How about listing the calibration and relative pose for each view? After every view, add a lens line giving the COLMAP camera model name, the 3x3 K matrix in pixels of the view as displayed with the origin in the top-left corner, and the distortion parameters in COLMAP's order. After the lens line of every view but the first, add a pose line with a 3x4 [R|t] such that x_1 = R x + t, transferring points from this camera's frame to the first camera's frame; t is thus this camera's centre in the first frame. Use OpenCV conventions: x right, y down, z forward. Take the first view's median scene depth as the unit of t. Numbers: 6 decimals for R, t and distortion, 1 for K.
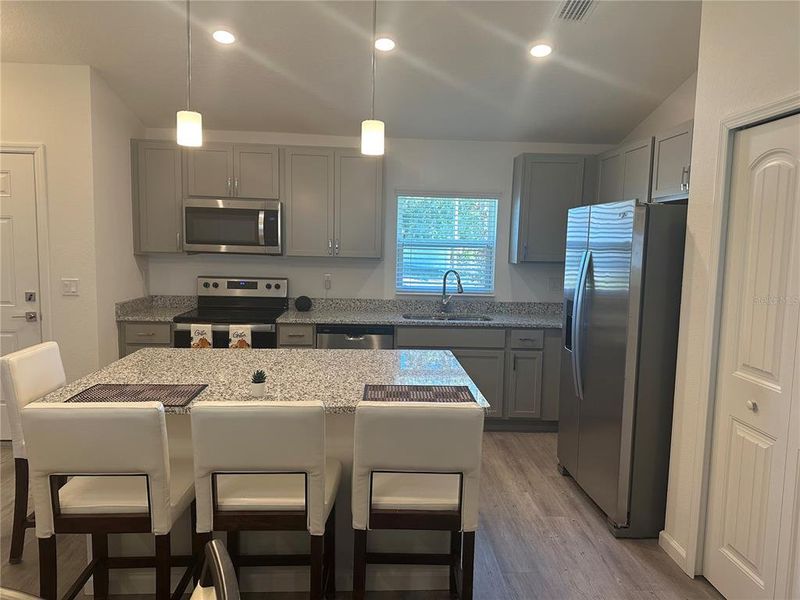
lens RADIAL K [[565.9, 0, 405.9], [0, 565.9, 306.7], [0, 0, 1]] dist [0.024886, -0.038017]
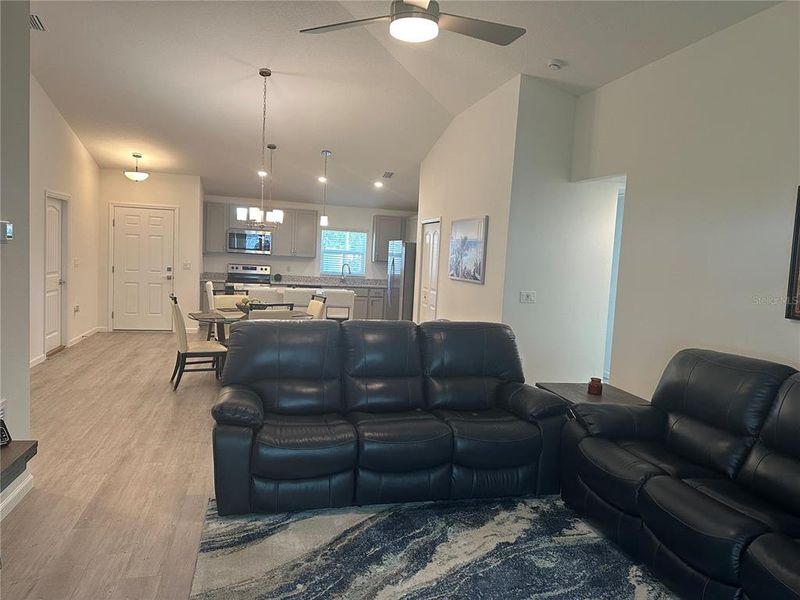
lens RADIAL K [[565.9, 0, 406.2], [0, 565.9, 302.7], [0, 0, 1]] dist [0.024886, -0.038017]
pose [[0.980789, 0.011506, 0.194730, -0.131353], [-0.007565, 0.999752, -0.020967, 0.148034], [-0.194923, 0.019091, 0.980633, -1.372042]]
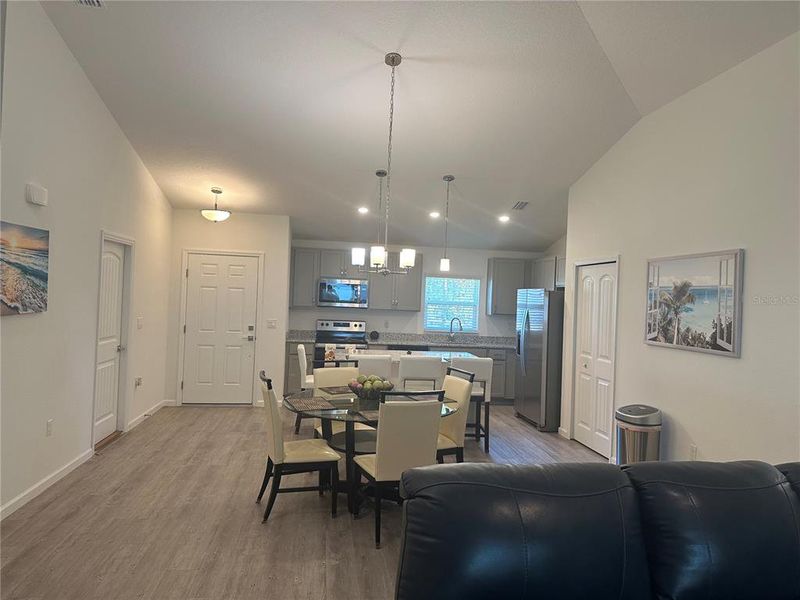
lens RADIAL K [[565.9, 0, 403.3], [0, 565.9, 298.8], [0, 0, 1]] dist [0.024886, -0.038017]
pose [[0.996492, 0.016174, 0.082110, -0.263964], [-0.007132, 0.993991, -0.109232, 0.082674], [-0.083383, 0.108263, 0.990619, -0.890004]]
